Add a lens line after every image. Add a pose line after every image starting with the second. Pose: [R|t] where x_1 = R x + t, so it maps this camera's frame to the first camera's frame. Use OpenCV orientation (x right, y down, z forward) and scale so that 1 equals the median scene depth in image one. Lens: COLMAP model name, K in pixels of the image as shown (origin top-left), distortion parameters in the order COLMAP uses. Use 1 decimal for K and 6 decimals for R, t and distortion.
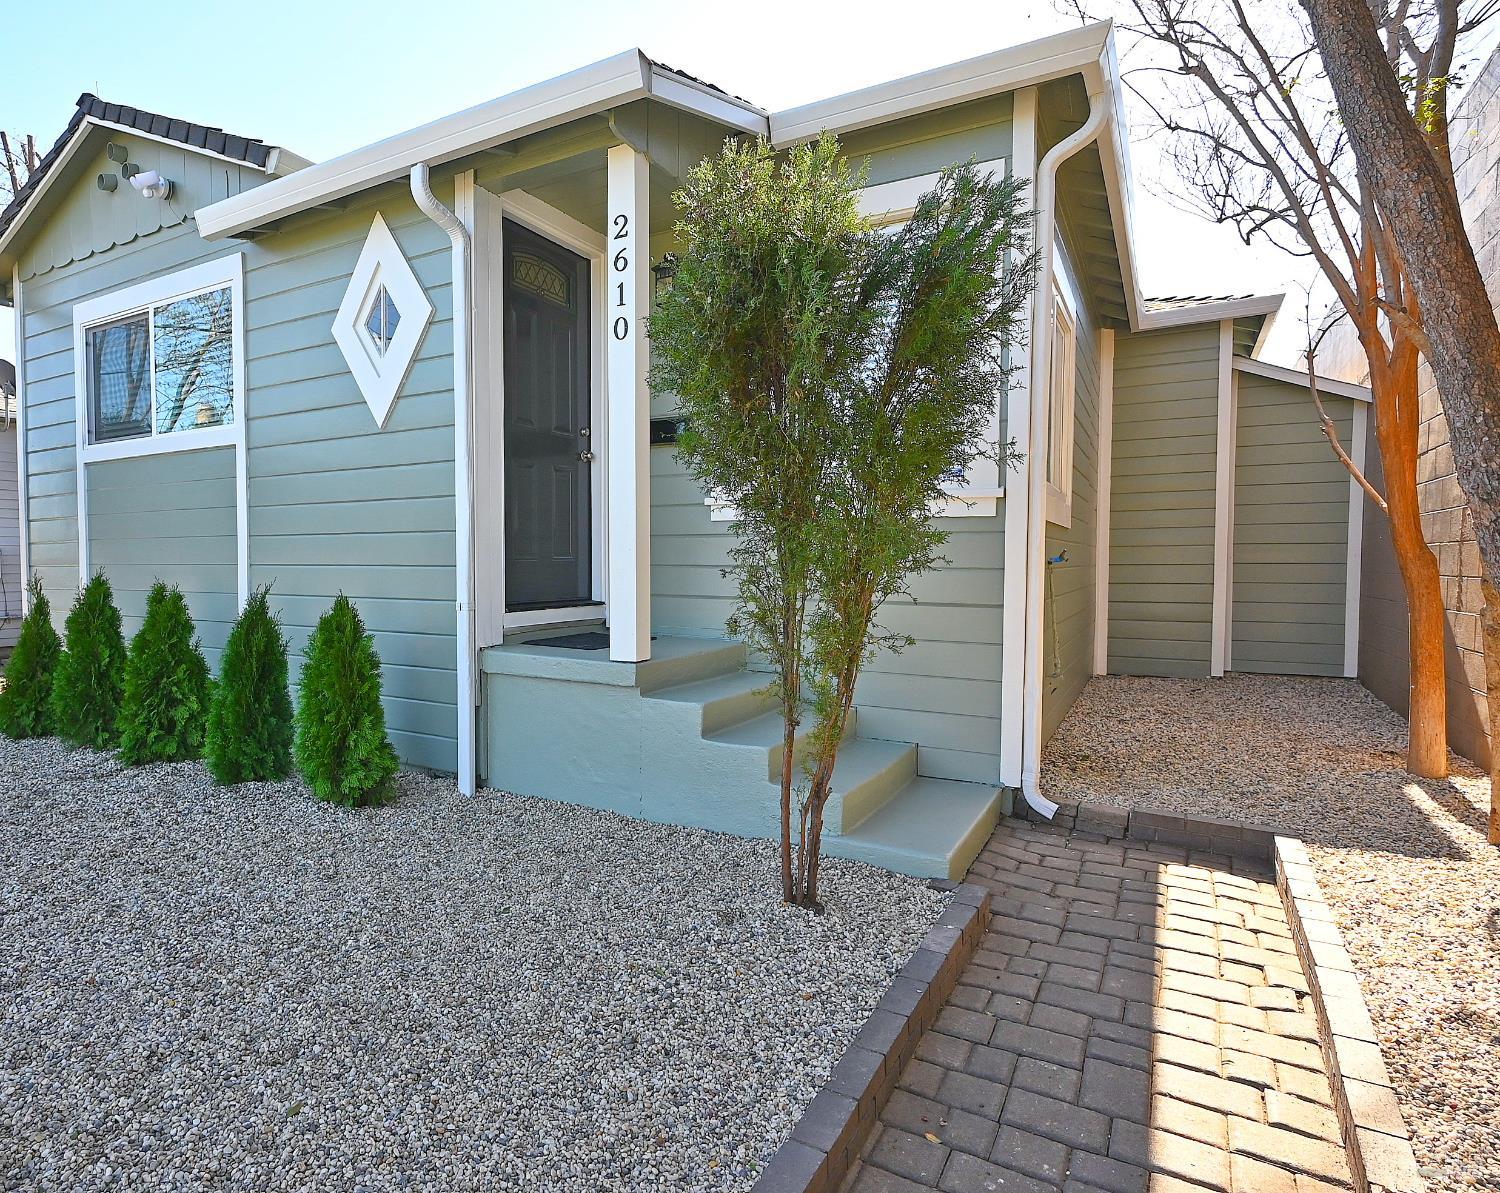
lens RADIAL K [[863.8, 0, 615.2], [0, 863.8, 598.1], [0, 0, 1]] dist [-0.003266, -0.001710]
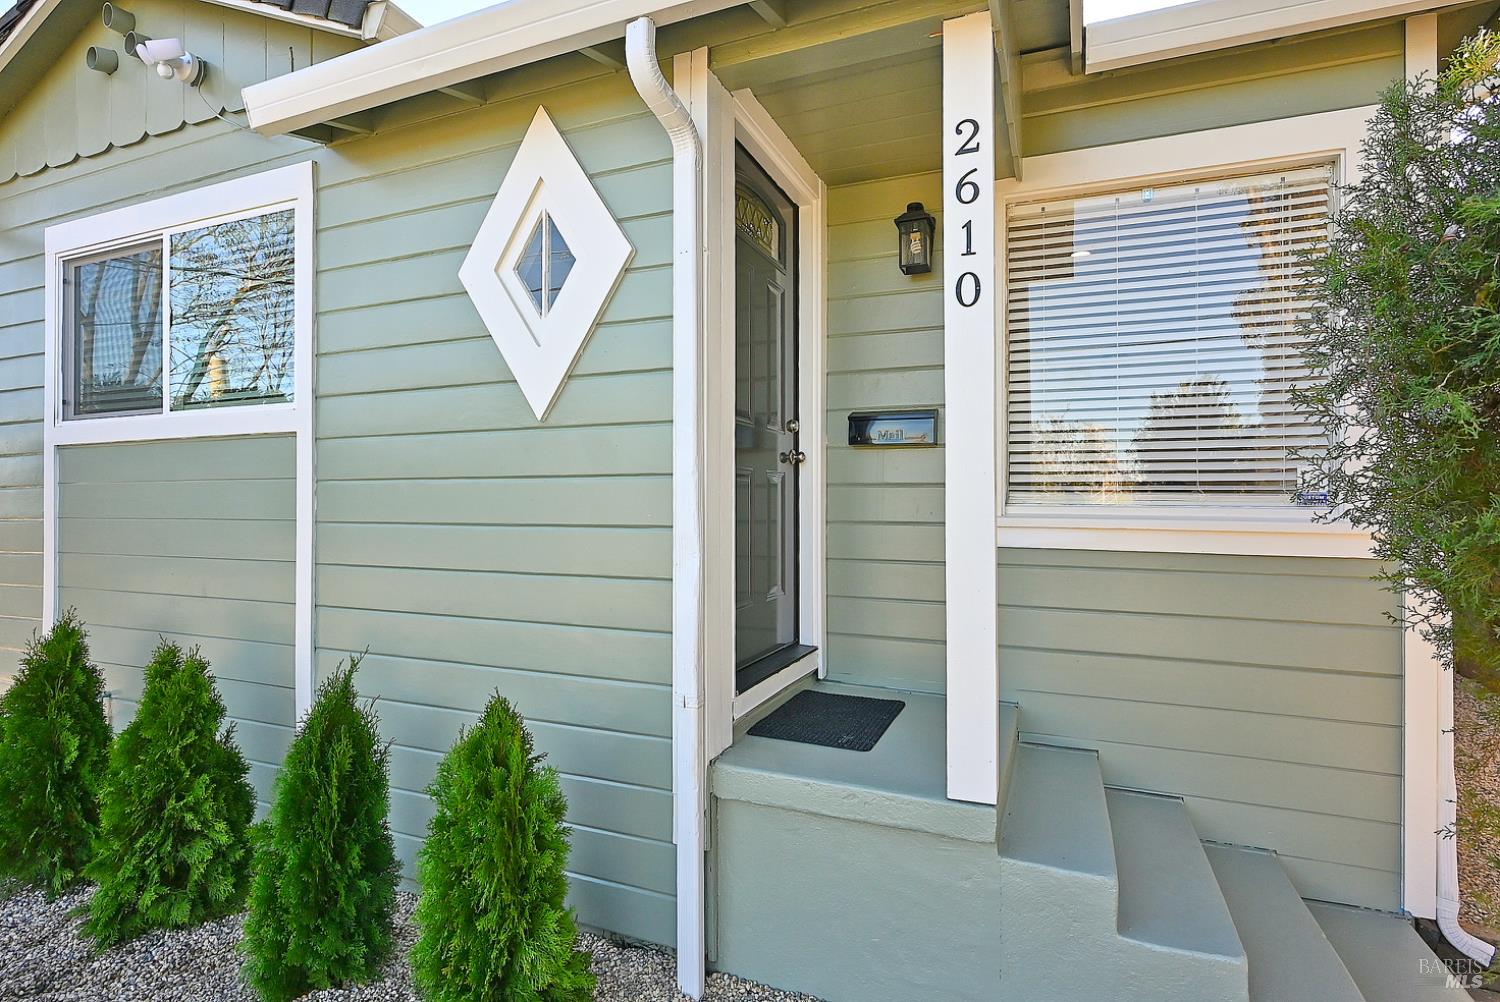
lens RADIAL K [[739.6, 0, 742.2], [0, 739.6, 505.2], [0, 0, 1]] dist [-0.008014, 0.004805]
pose [[0.984971, 0.003234, 0.172692, -0.213203], [0.004207, 0.999079, -0.042704, -0.104451], [-0.172671, 0.042788, 0.984050, 0.403042]]
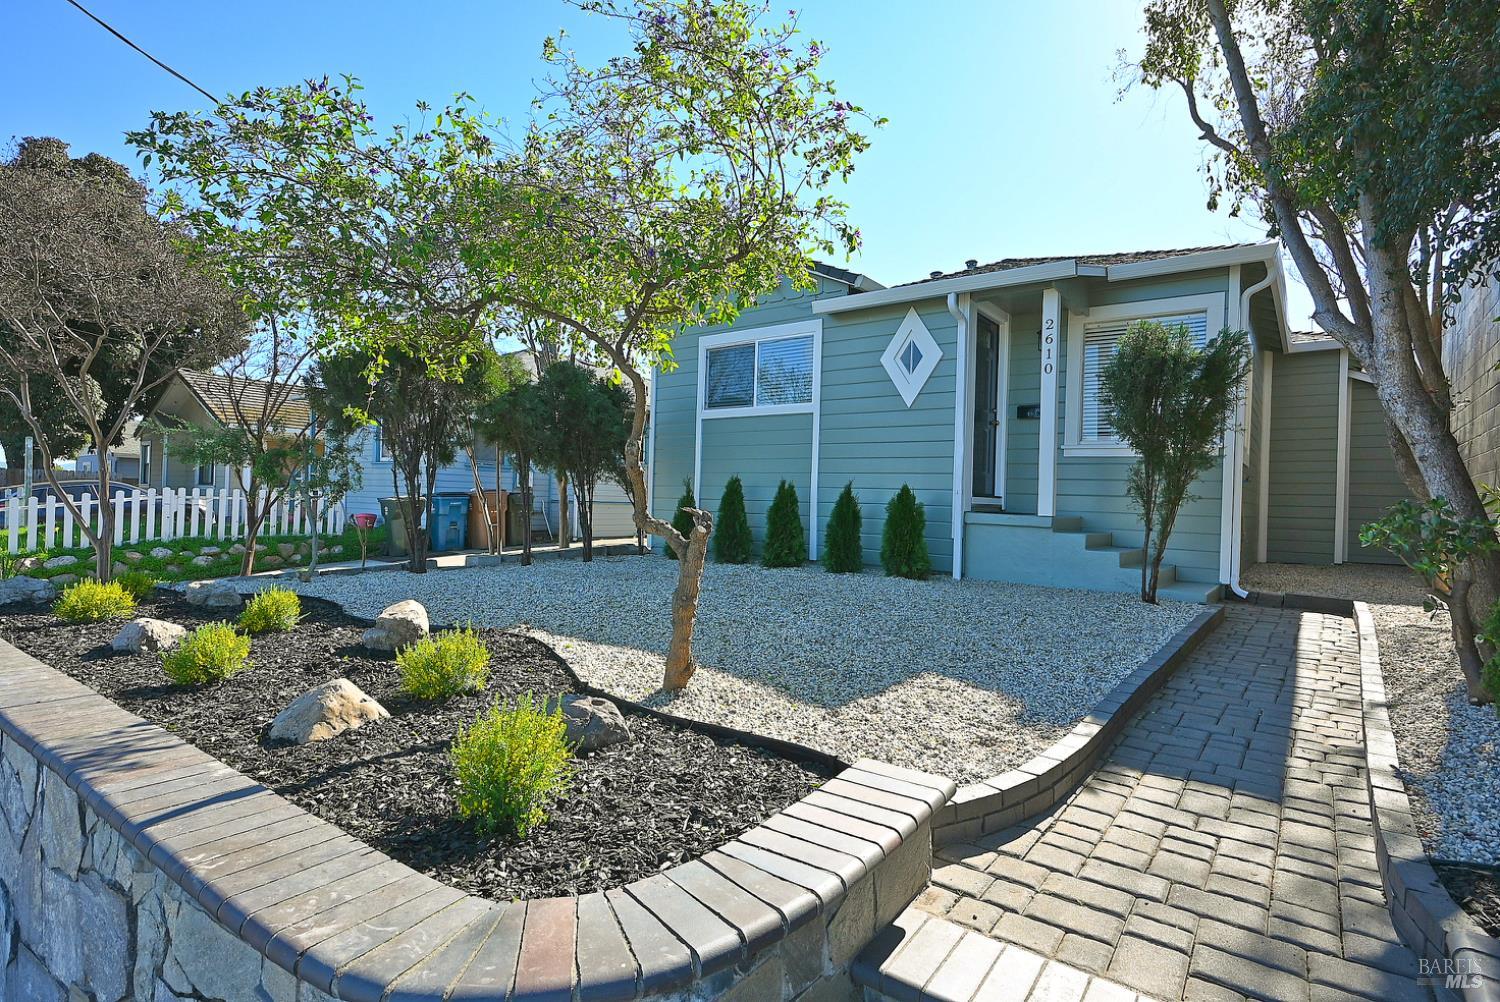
lens RADIAL K [[757.3, 0, 748.9], [0, 757.3, 502.1], [0, 0, 1]] dist [0.006207, 0.001687]
pose [[0.997038, 0.031937, -0.069963, -0.517994], [-0.035260, 0.998282, -0.046799, 0.130377], [0.068349, 0.049127, 0.996451, -0.842154]]
